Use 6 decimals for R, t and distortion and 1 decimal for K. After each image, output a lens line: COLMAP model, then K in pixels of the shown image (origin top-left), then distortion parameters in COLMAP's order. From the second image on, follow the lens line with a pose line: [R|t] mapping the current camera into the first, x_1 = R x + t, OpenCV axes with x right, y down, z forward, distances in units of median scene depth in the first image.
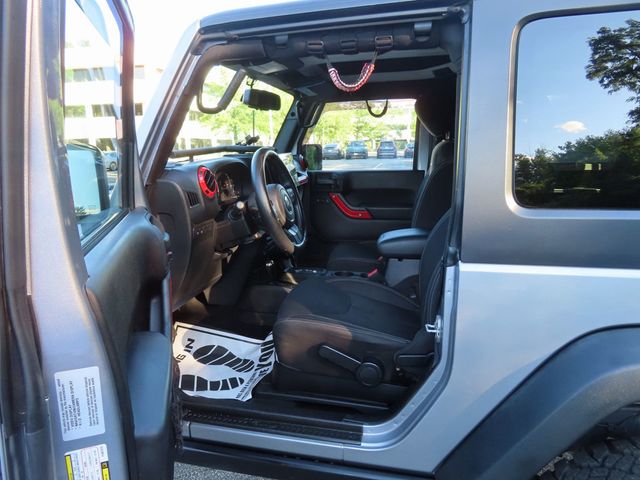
lens RADIAL K [[458.4, 0, 318.3], [0, 458.4, 238.5], [0, 0, 1]] dist [-0.012054, 0.006088]
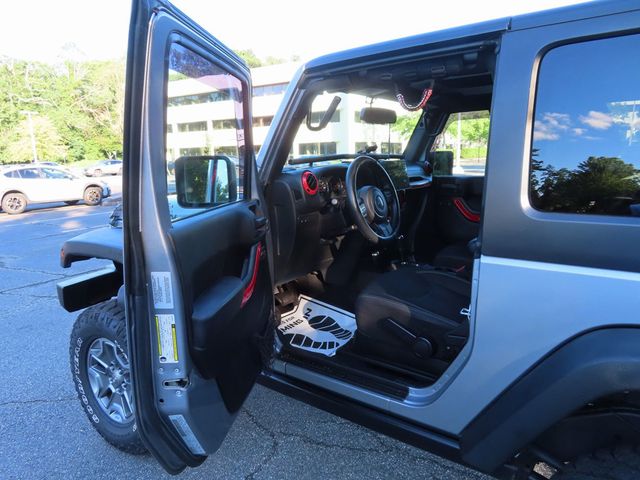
lens RADIAL K [[458.4, 0, 317.3], [0, 458.4, 239.0], [0, 0, 1]] dist [-0.012054, 0.006088]
pose [[0.918283, 0.071269, -0.389458, 0.304738], [-0.073707, 0.997242, 0.008700, 0.025183], [0.389004, 0.020716, 0.921003, -0.205803]]
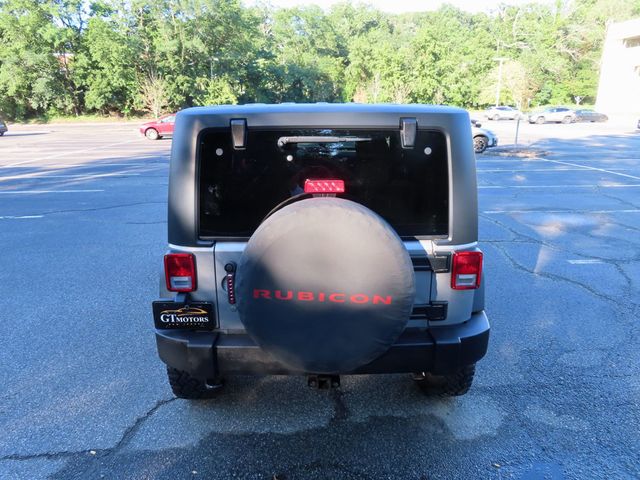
lens RADIAL K [[458.4, 0, 314.8], [0, 458.4, 244.0], [0, 0, 1]] dist [-0.012054, 0.006088]
pose [[0.208441, 0.306400, -0.928801, 2.696522], [-0.192780, 0.943901, 0.268118, -0.481514], [0.958847, 0.123168, 0.255815, 0.710010]]
